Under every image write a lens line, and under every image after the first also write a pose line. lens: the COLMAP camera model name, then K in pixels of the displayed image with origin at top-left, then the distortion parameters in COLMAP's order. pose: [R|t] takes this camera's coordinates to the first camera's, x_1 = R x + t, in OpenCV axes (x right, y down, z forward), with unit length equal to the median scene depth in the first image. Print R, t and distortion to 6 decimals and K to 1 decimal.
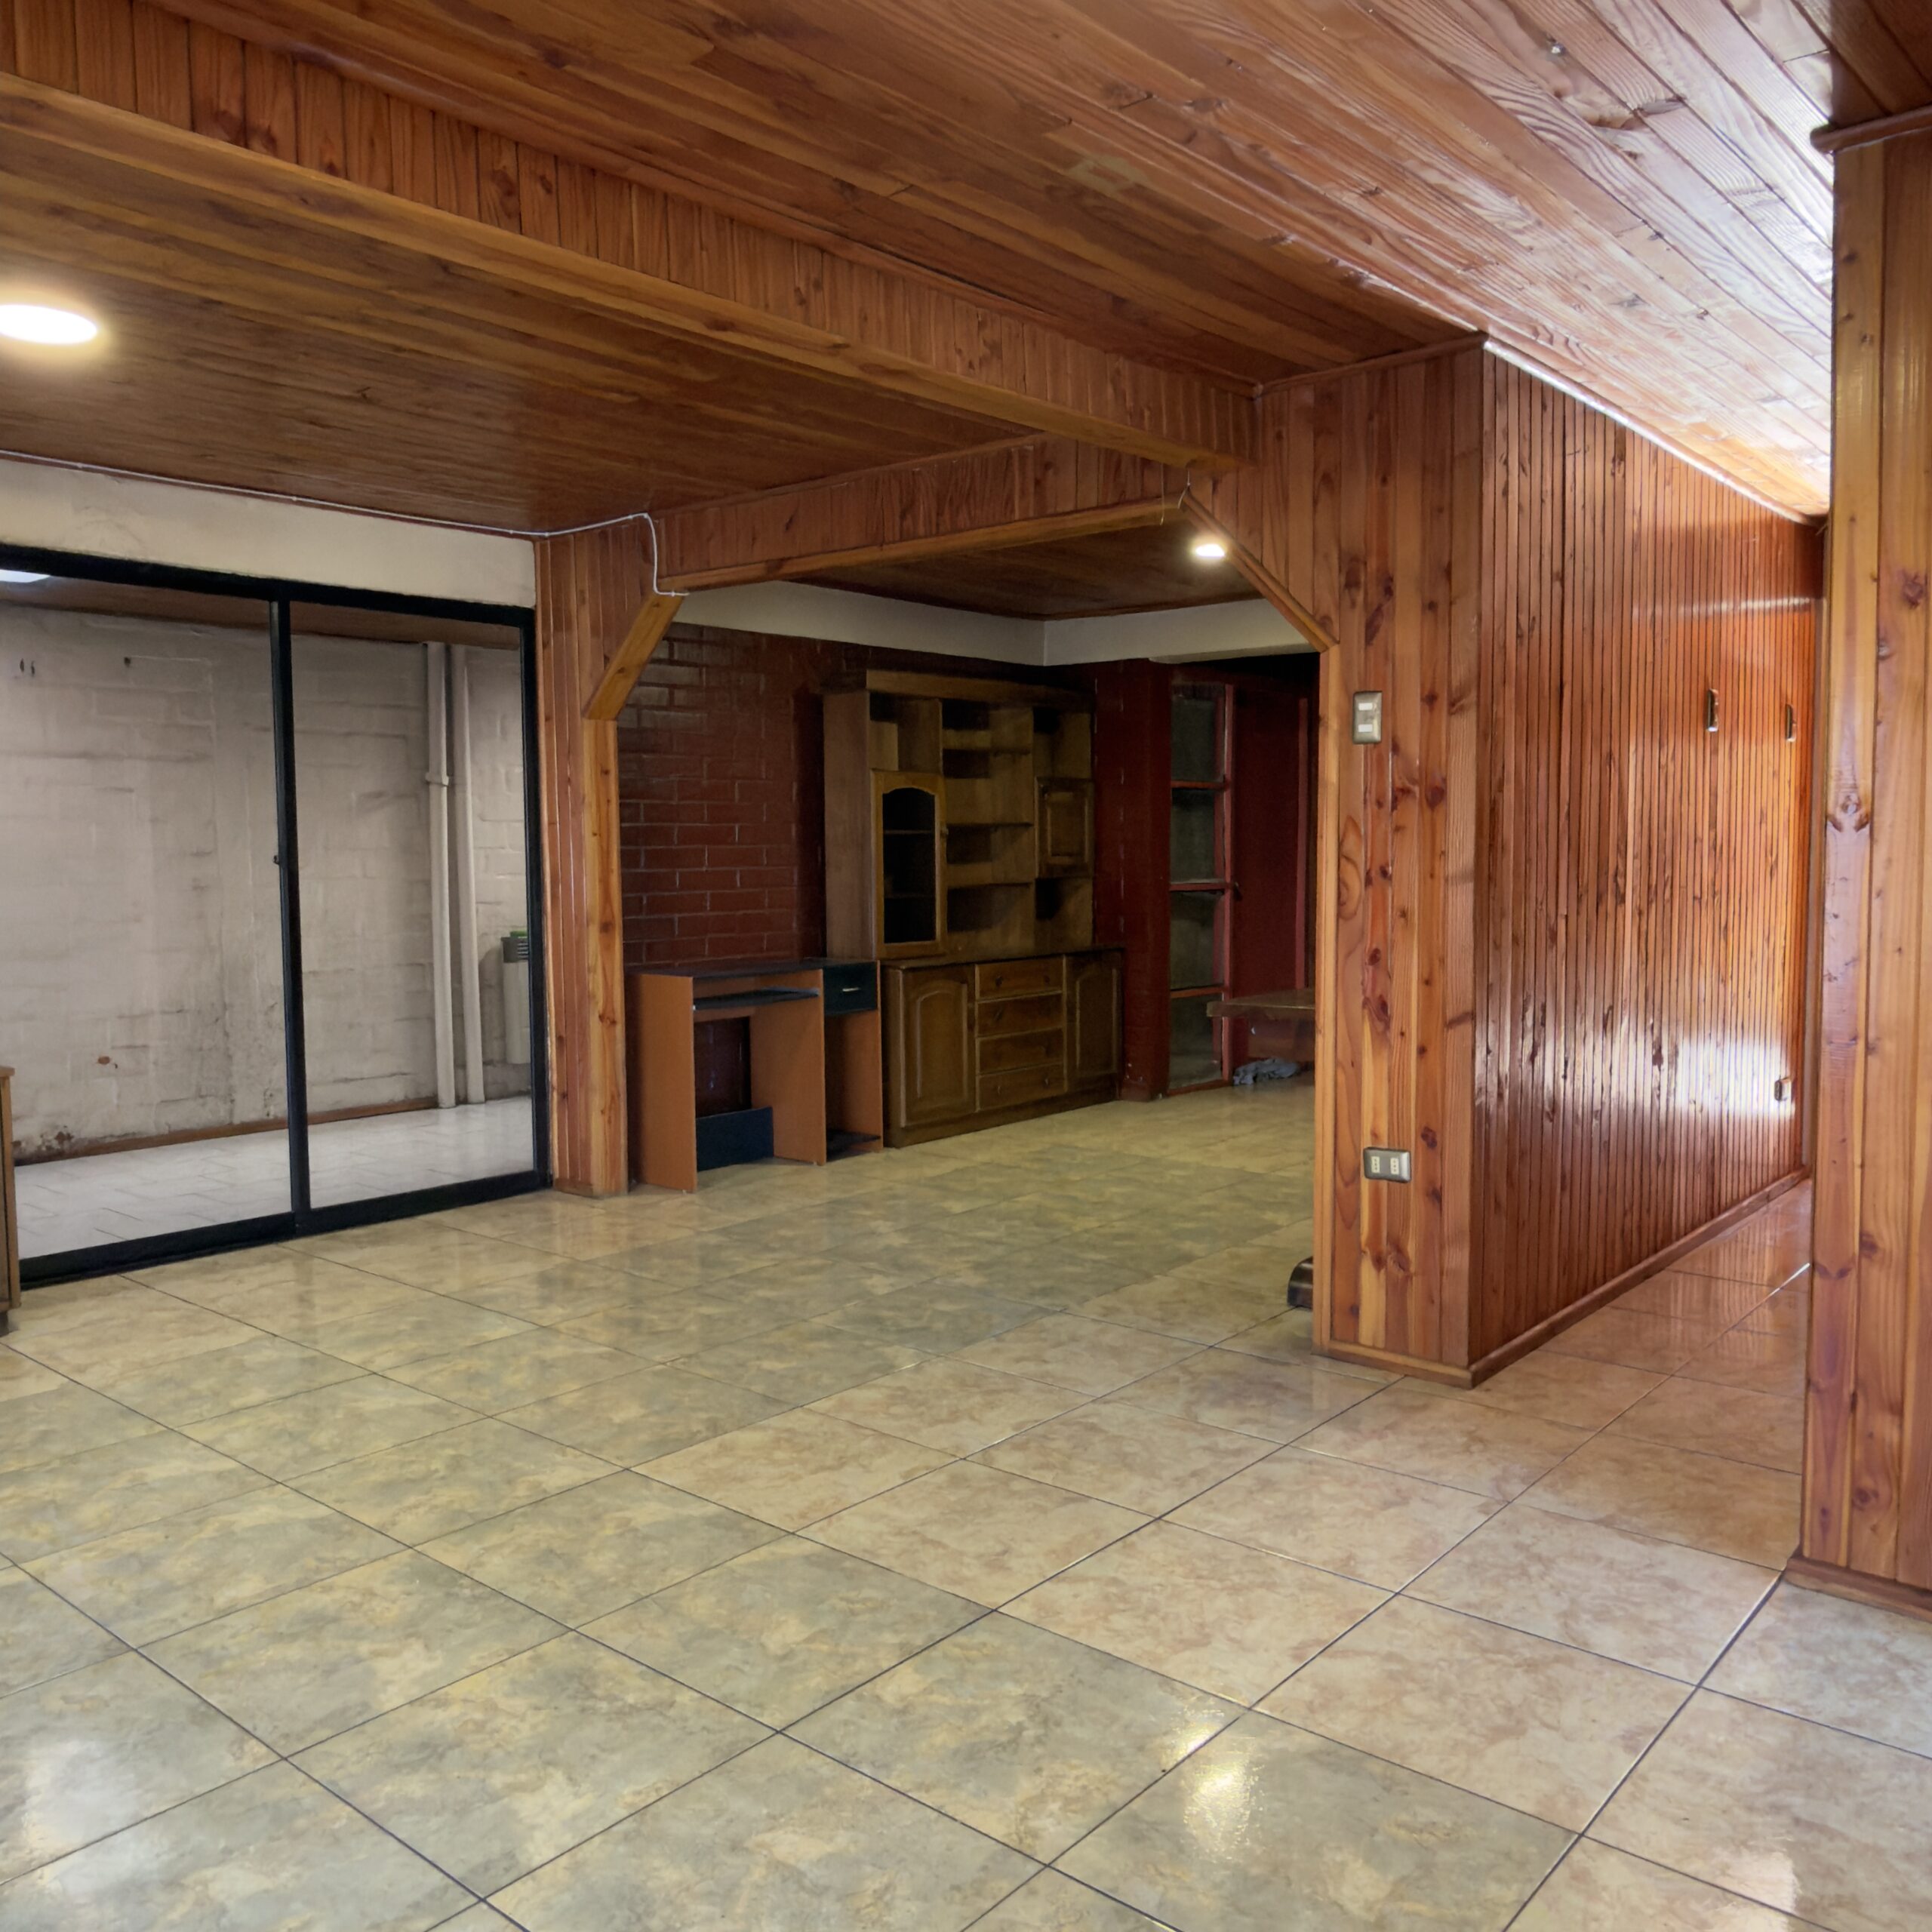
lens RADIAL K [[1637.1, 0, 974.3], [0, 1637.1, 970.0], [0, 0, 1]] dist [0.009333, -0.015080]
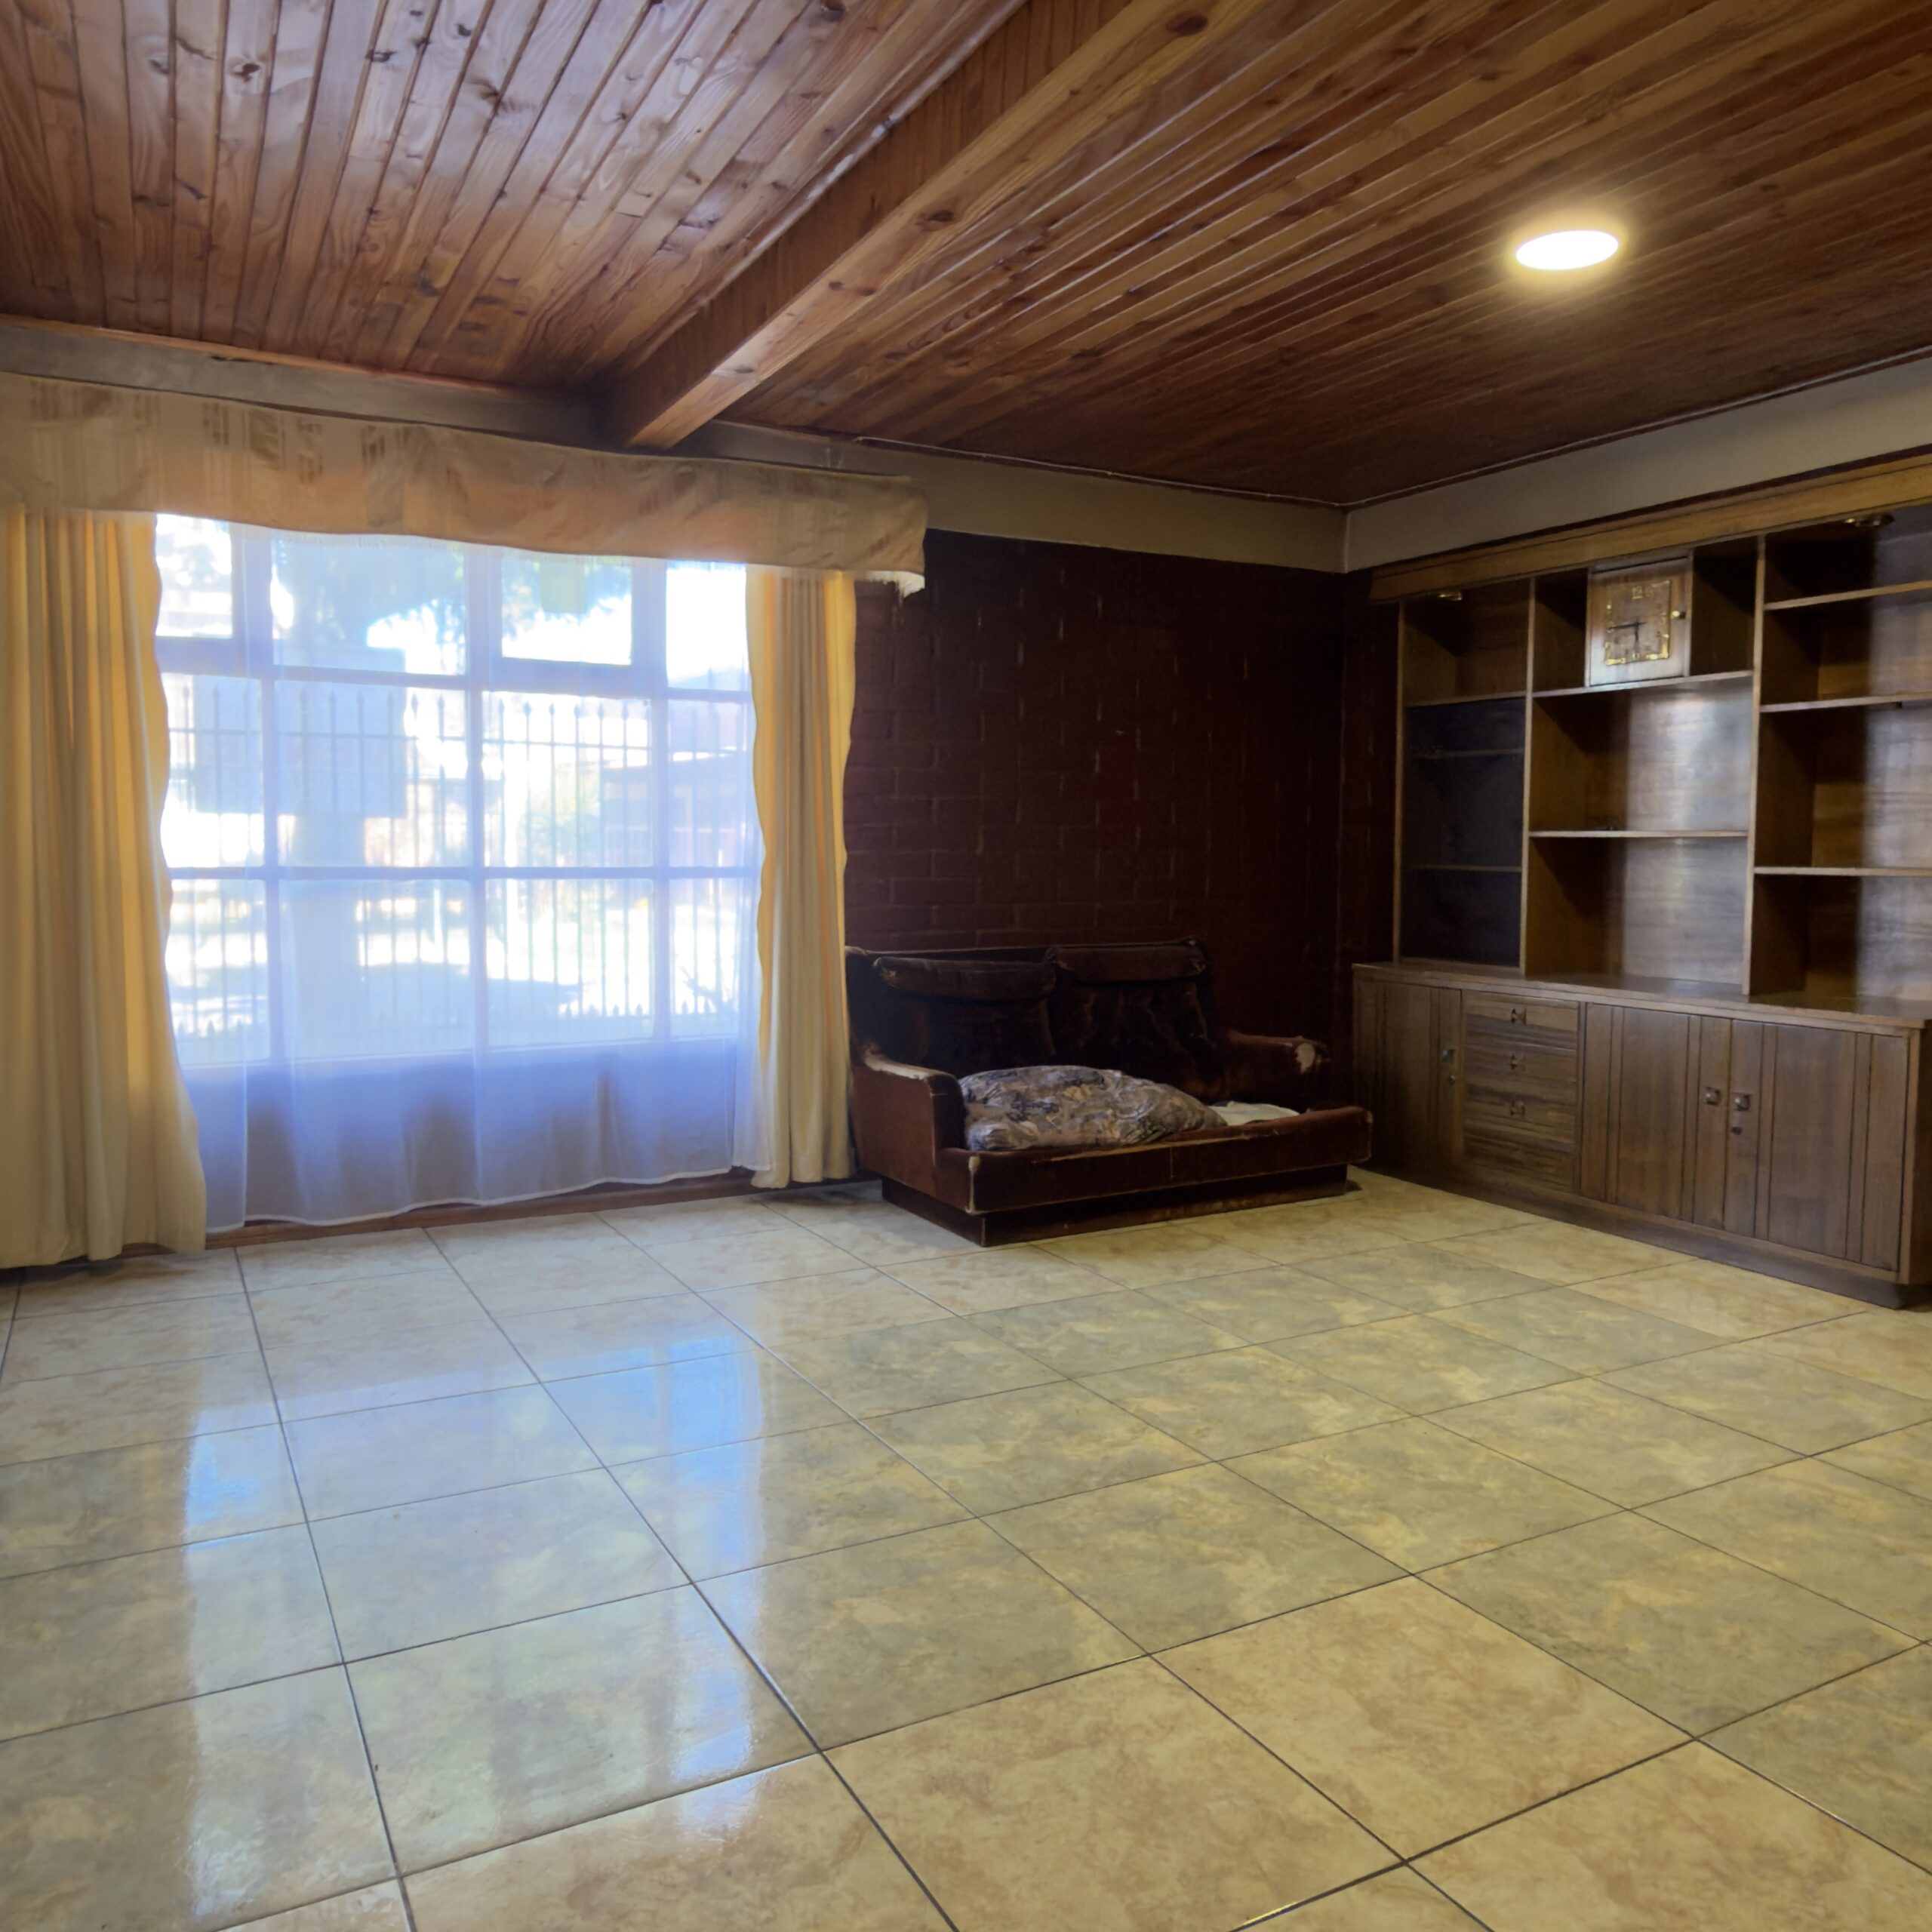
lens RADIAL K [[1546.5, 0, 971.5], [0, 1546.5, 971.0], [0, 0, 1]] dist [-0.004541, 0.005846]
pose [[-0.362311, 0.081037, -0.928528, 0.442739], [-0.074504, 0.990507, 0.115518, -0.029776], [0.929075, 0.111033, -0.352834, 0.933219]]
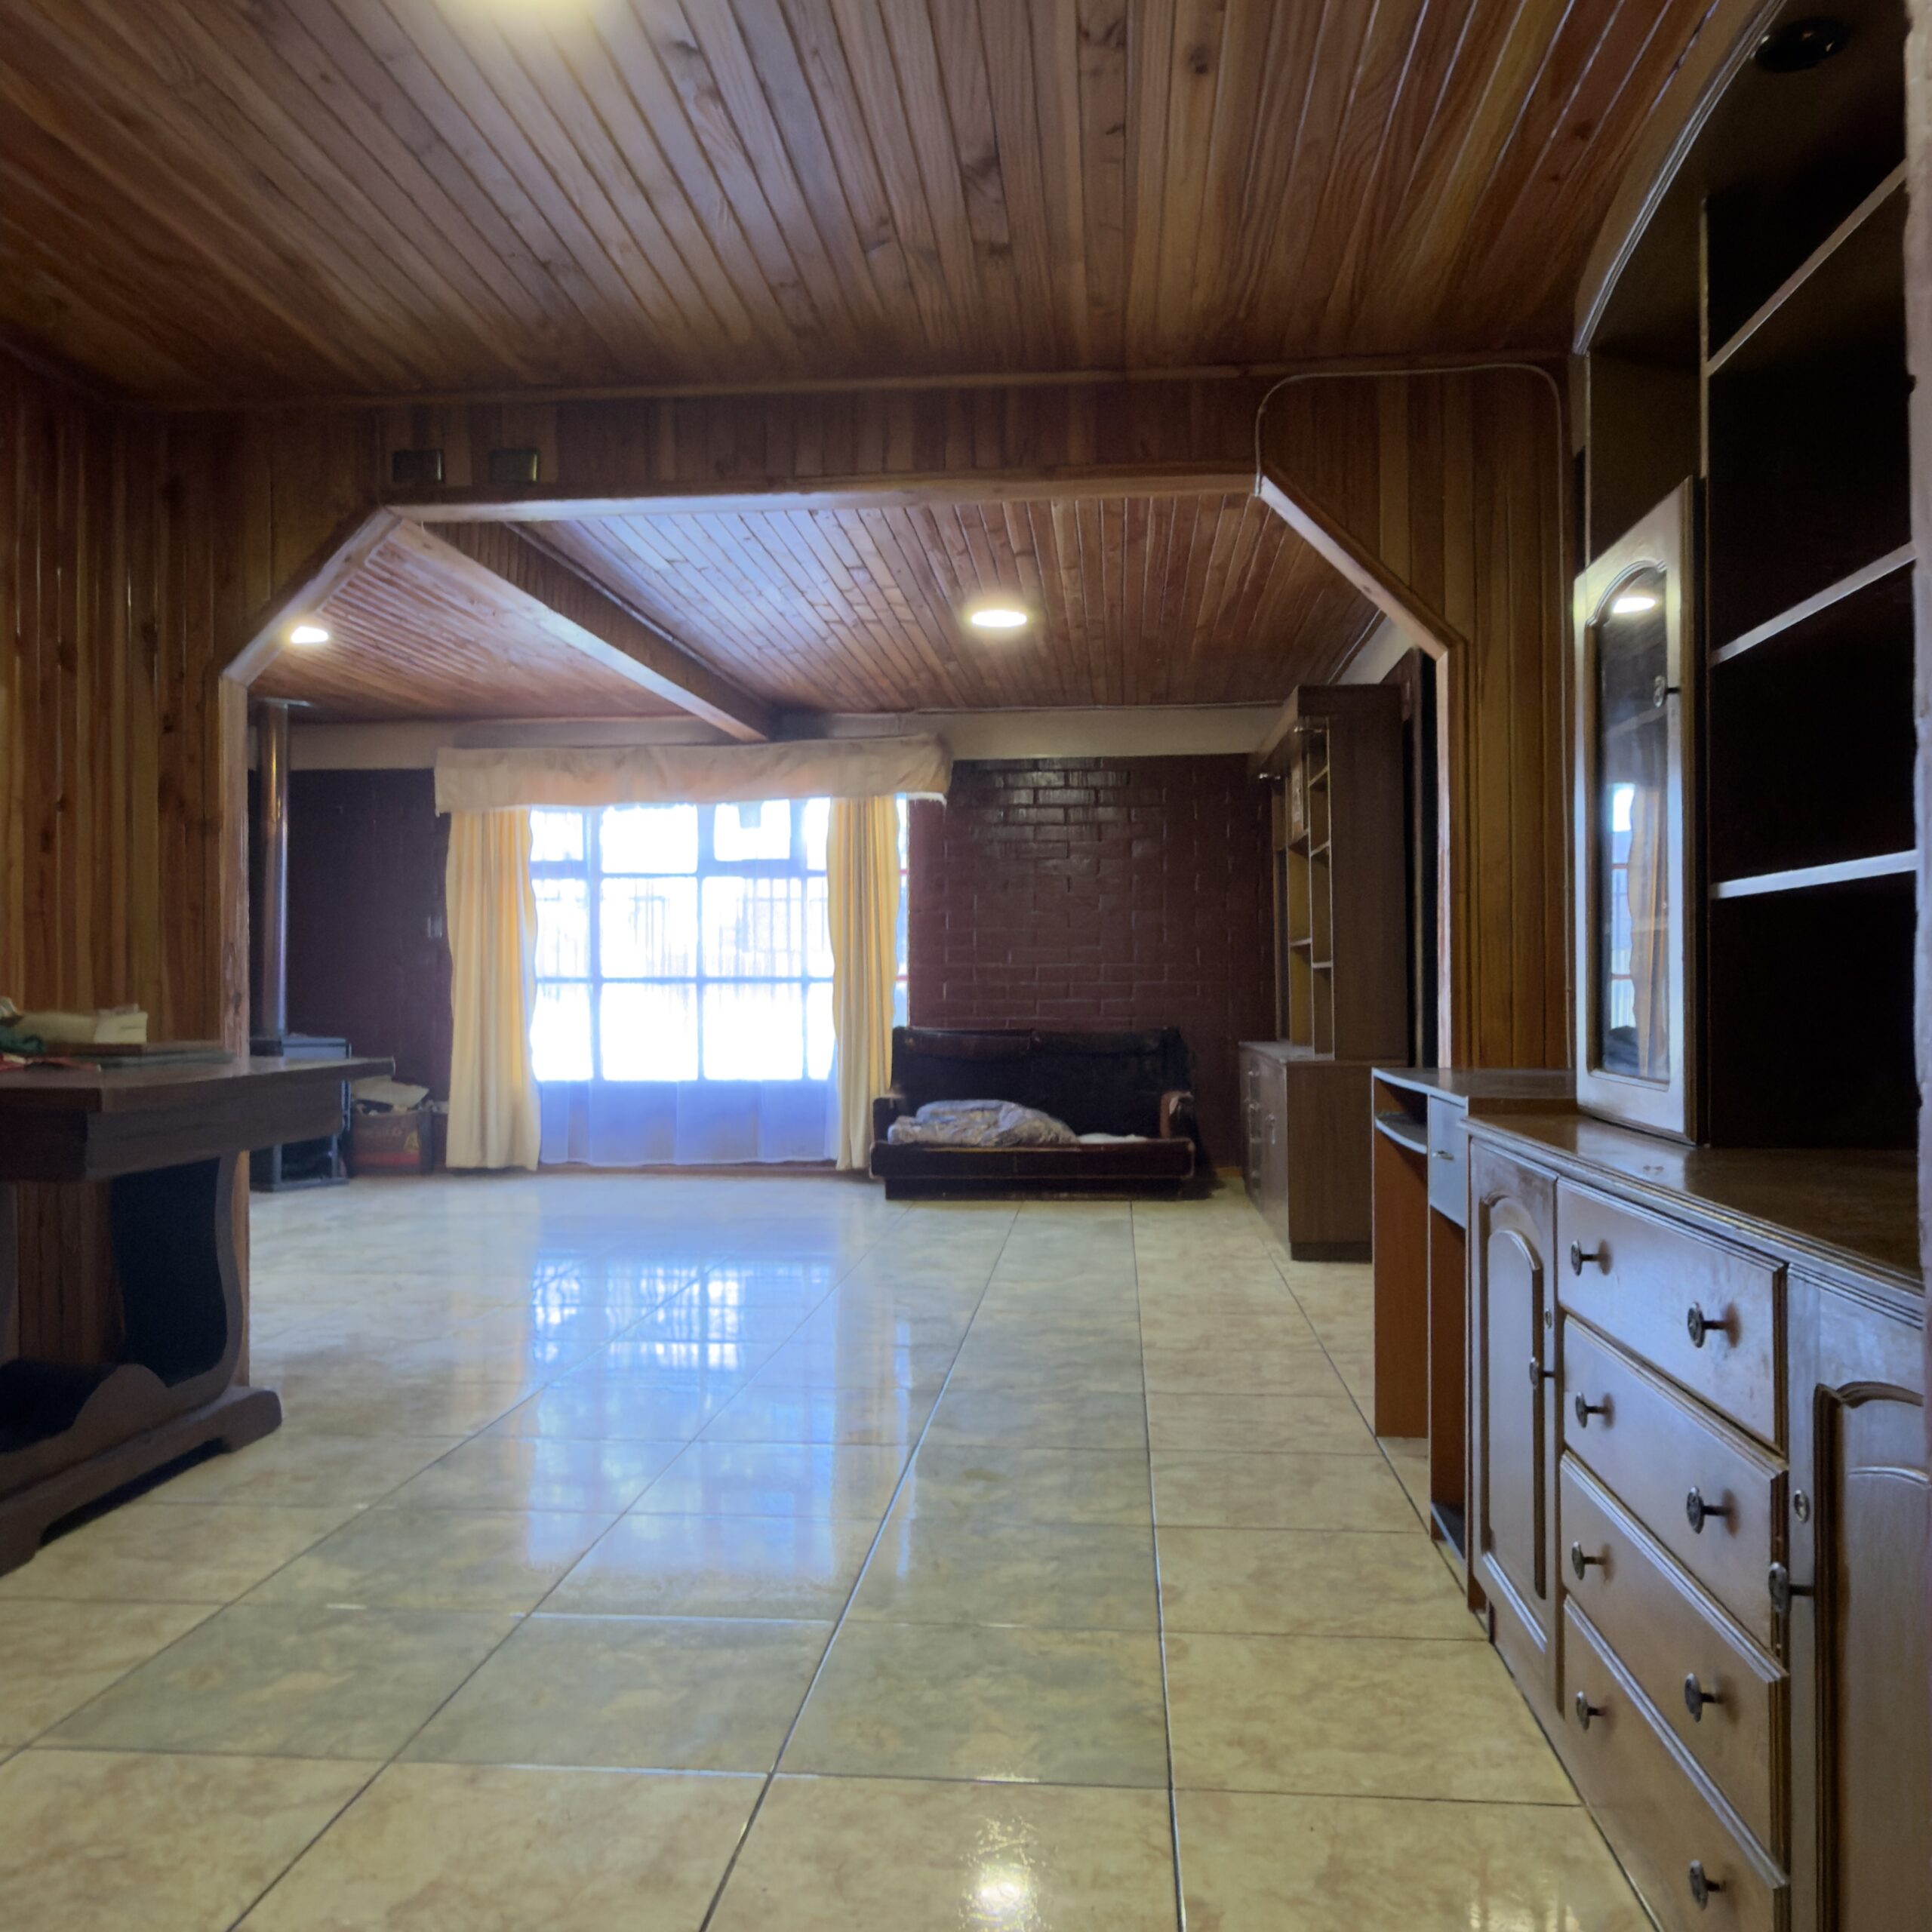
lens RADIAL K [[1637.1, 0, 979.8], [0, 1637.1, 982.6], [0, 0, 1]] dist [0.009333, -0.015080]
pose [[-0.815508, 0.011536, -0.578630, 0.454784], [-0.032564, 0.997303, 0.065777, -0.097317], [0.577829, 0.072484, -0.812933, 2.236580]]
